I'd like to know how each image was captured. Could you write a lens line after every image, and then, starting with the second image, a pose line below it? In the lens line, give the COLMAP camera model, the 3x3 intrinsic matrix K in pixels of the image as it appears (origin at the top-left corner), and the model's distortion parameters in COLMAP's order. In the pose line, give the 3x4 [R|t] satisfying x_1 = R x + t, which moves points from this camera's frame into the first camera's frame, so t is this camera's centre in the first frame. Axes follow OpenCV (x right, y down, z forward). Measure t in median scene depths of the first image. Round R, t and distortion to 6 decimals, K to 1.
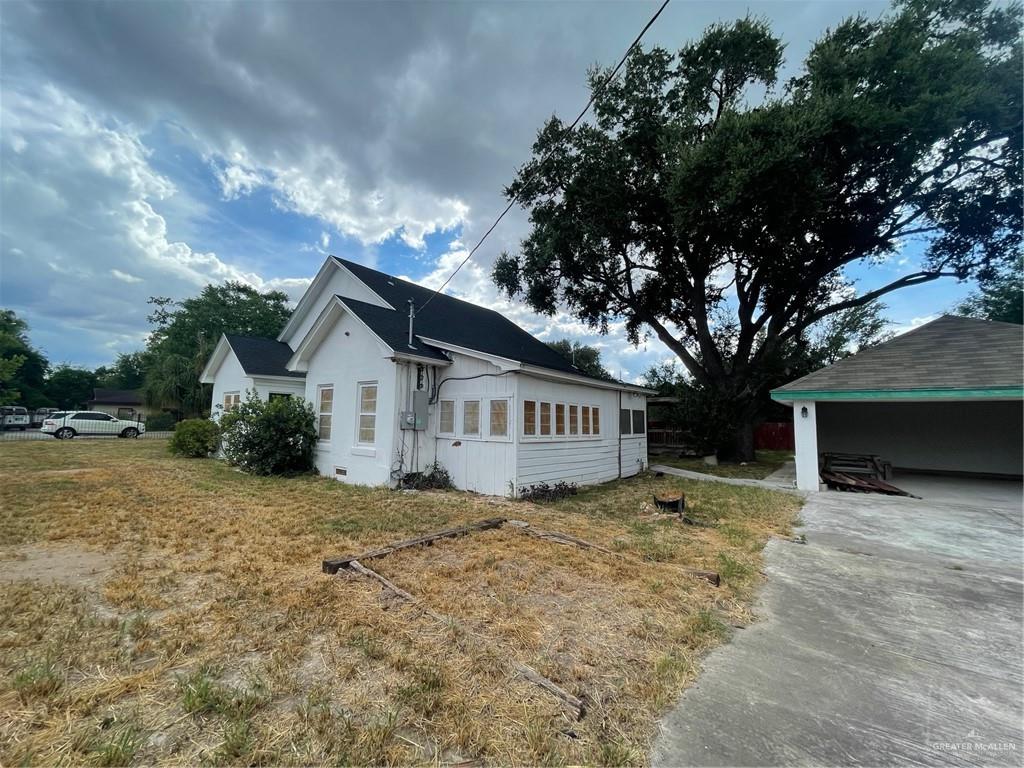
lens RADIAL K [[409.1, 0, 510.4], [0, 409.1, 381.3], [0, 0, 1]] dist [-0.001775, -0.000110]
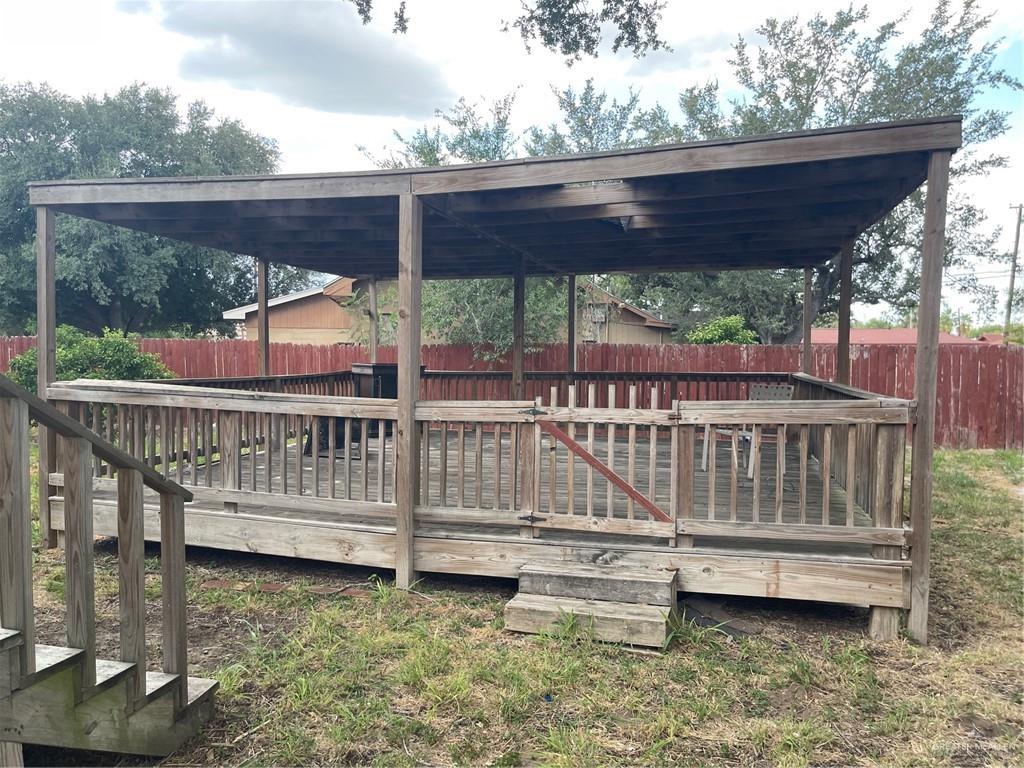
lens RADIAL K [[770.0, 0, 505.1], [0, 770.0, 385.5], [0, 0, 1]] dist [0.066717, -0.086797]
pose [[0.896300, -0.036060, 0.441980, 0.502281], [-0.031091, 0.989126, 0.143749, 0.147885], [-0.442357, -0.142584, 0.885432, 1.535328]]
